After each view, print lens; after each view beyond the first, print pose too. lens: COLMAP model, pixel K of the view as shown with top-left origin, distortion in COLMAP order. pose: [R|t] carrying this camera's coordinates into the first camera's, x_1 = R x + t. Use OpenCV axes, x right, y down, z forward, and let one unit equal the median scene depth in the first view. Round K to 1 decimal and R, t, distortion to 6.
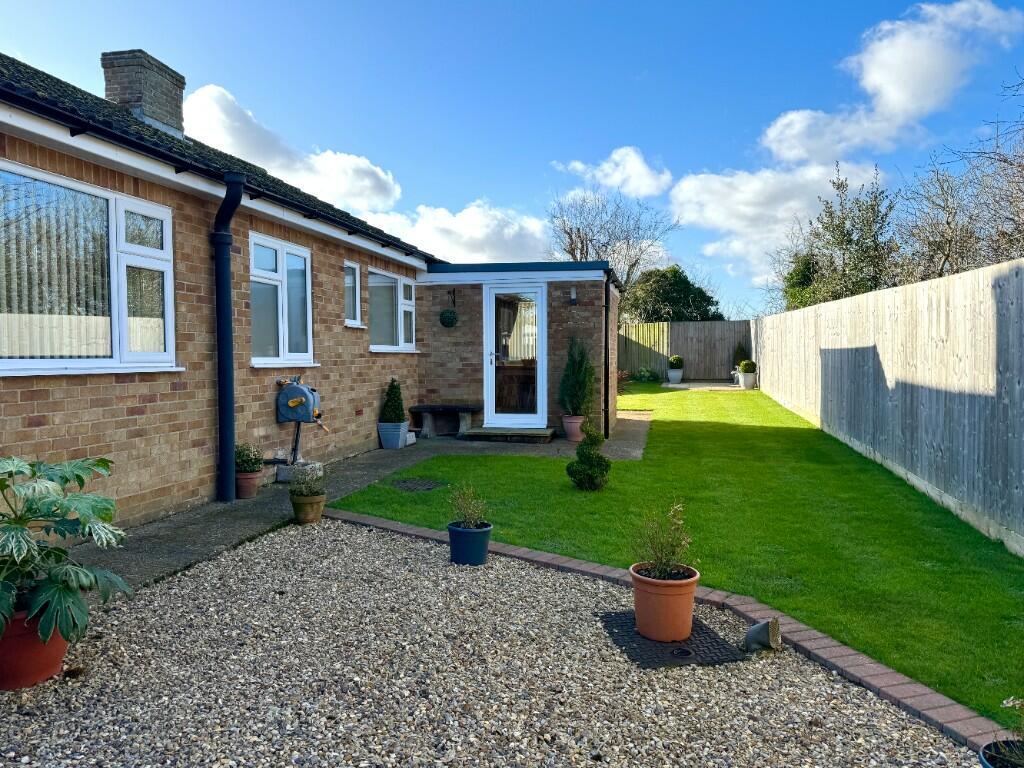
lens RADIAL K [[720.1, 0, 509.2], [0, 720.1, 387.8], [0, 0, 1]] dist [0.090361, -0.095872]
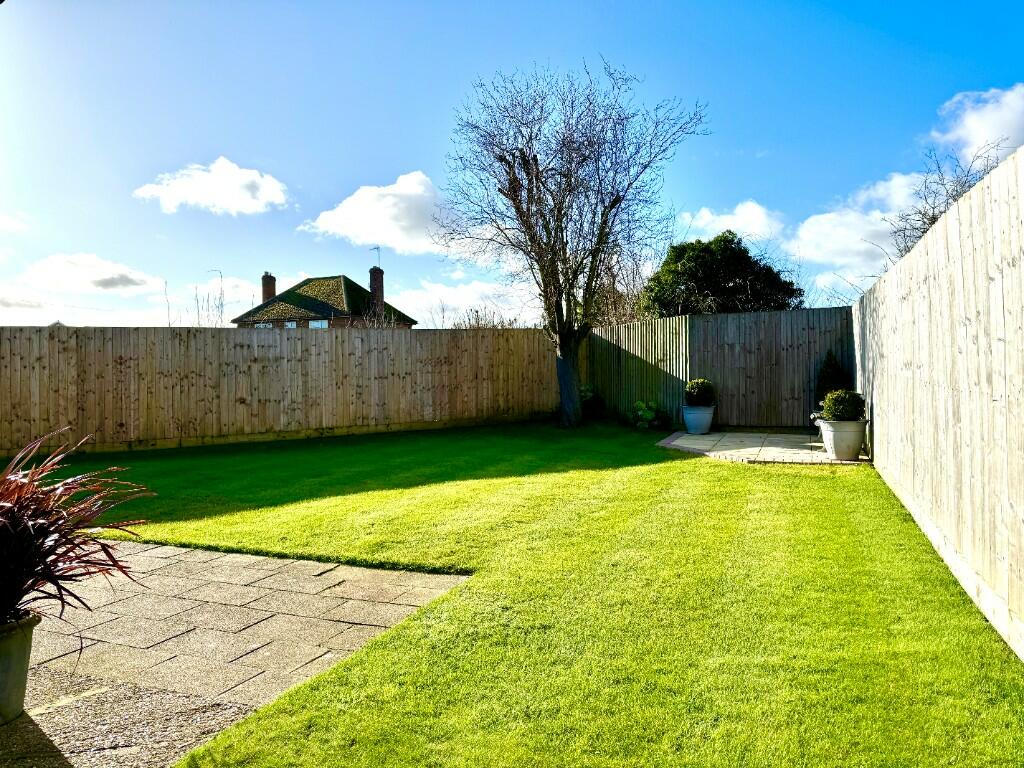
lens RADIAL K [[720.1, 0, 509.2], [0, 720.1, 387.8], [0, 0, 1]] dist [0.090361, -0.095872]
pose [[0.990466, -0.006673, -0.137597, 0.167231], [0.002302, 0.999488, -0.031905, -0.022734], [0.137740, 0.031284, 0.989974, 0.473365]]
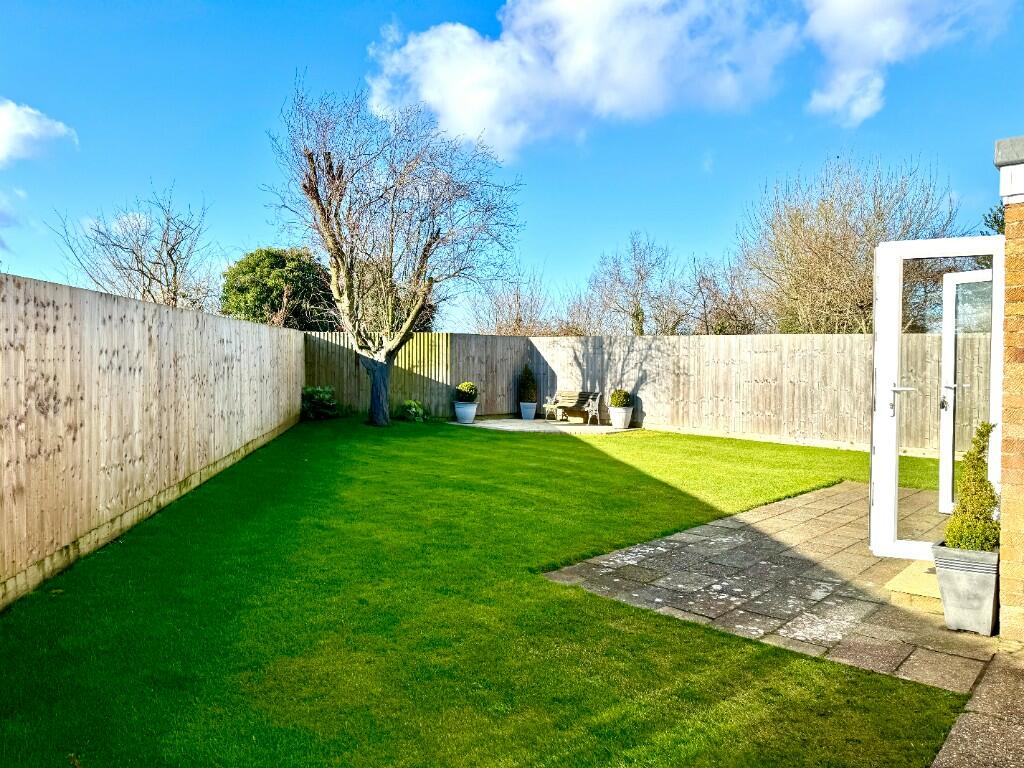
lens RADIAL K [[720.1, 0, 509.2], [0, 720.1, 387.8], [0, 0, 1]] dist [0.090361, -0.095872]
pose [[0.495847, -0.012553, 0.868319, -0.342454], [0.033182, 0.999439, -0.004500, -0.034947], [-0.867775, 0.031044, 0.495986, 0.625700]]
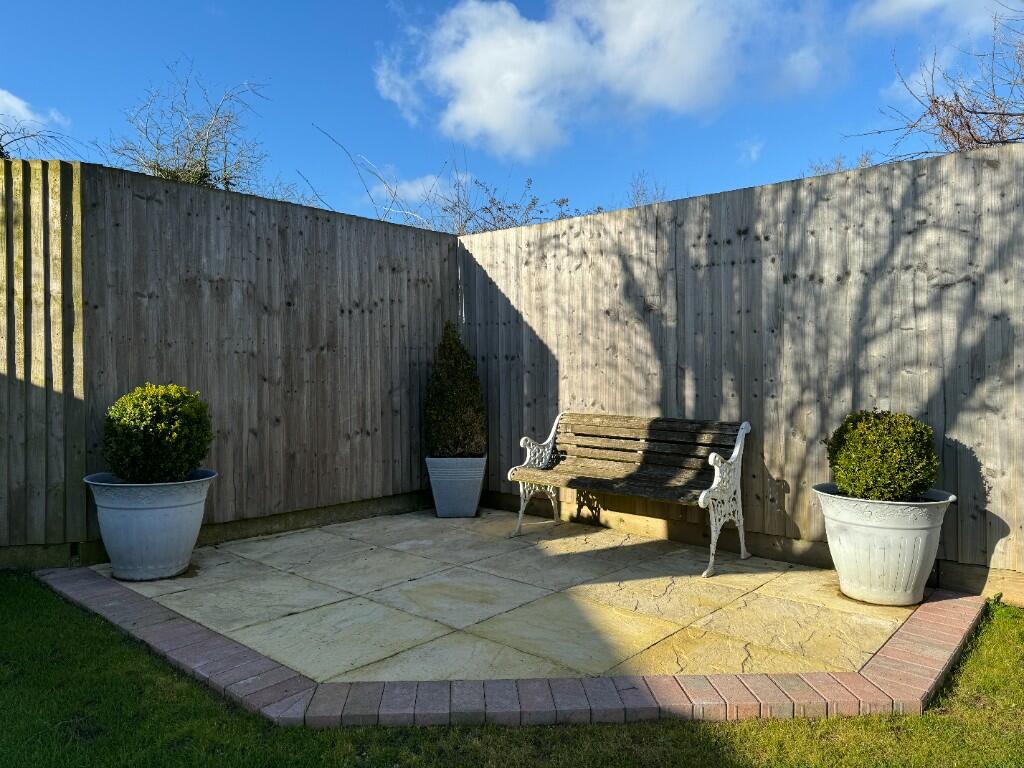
lens RADIAL K [[720.1, 0, 509.2], [0, 720.1, 387.8], [0, 0, 1]] dist [0.090361, -0.095872]
pose [[0.453787, -0.004231, 0.891100, 0.128037], [0.046392, 0.998745, -0.018883, -0.037803], [-0.889902, 0.049909, 0.453413, 0.865289]]
